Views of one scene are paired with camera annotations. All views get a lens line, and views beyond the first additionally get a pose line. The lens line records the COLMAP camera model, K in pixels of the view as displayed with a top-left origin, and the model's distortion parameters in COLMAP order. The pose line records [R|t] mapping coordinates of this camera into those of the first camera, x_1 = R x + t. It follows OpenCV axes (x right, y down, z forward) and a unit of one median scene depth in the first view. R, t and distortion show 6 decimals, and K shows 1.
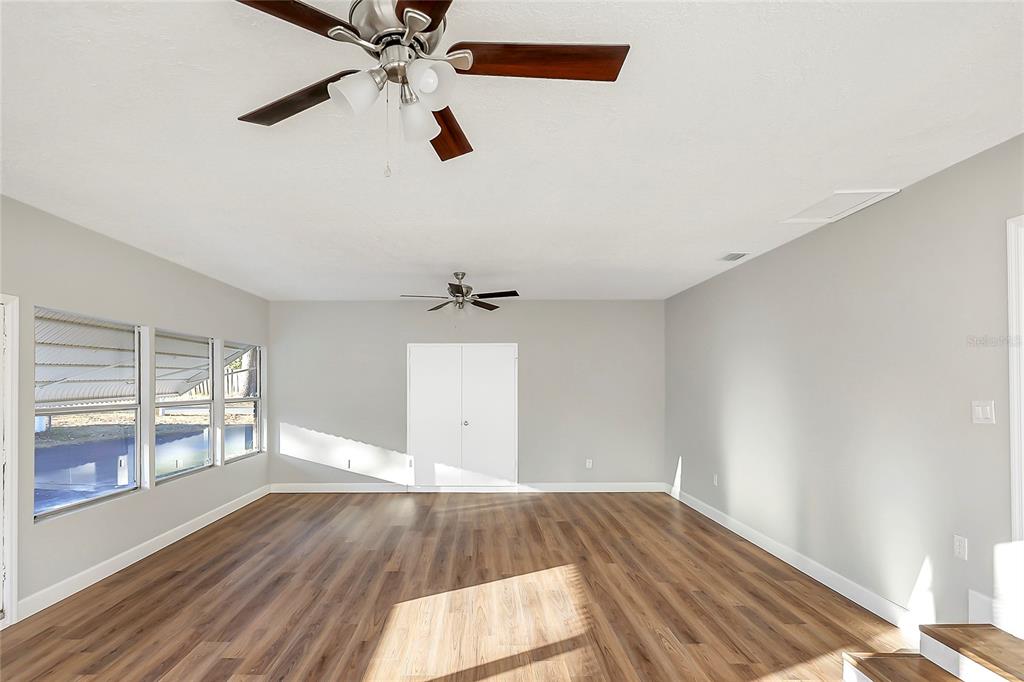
lens RADIAL K [[538.3, 0, 469.5], [0, 538.3, 380.4], [0, 0, 1]] dist [0.003215, -0.000535]
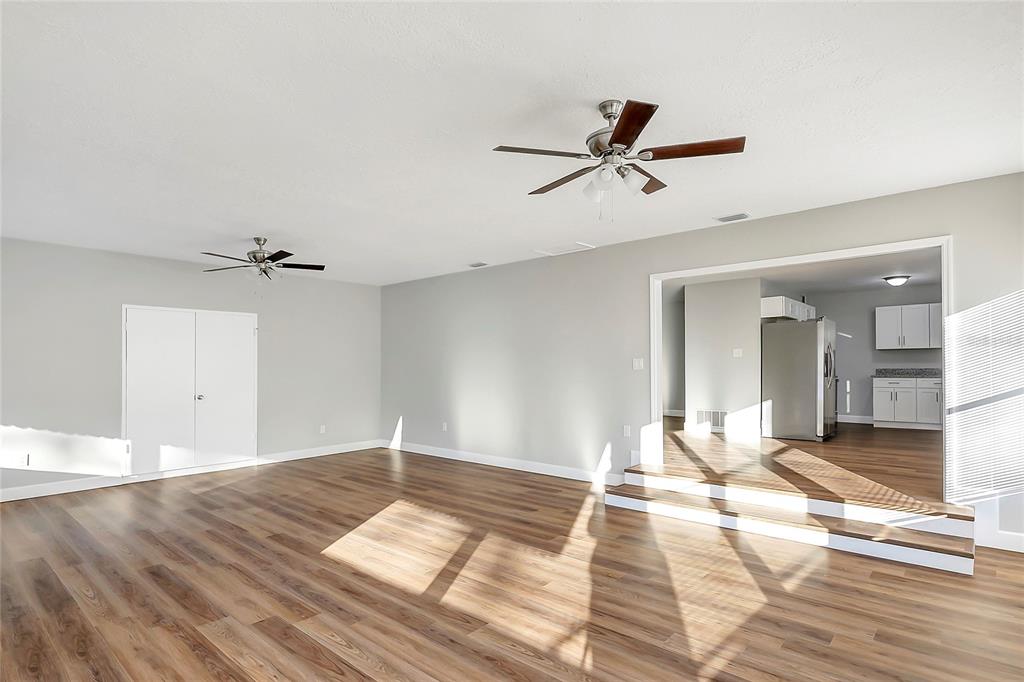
lens RADIAL K [[538.3, 0, 510.2], [0, 538.3, 349.2], [0, 0, 1]] dist [0.003215, -0.000535]
pose [[0.637359, 0.022292, 0.770245, -0.497738], [0.000407, 0.999572, -0.029265, 0.033534], [-0.770567, 0.018965, 0.637077, 0.021143]]
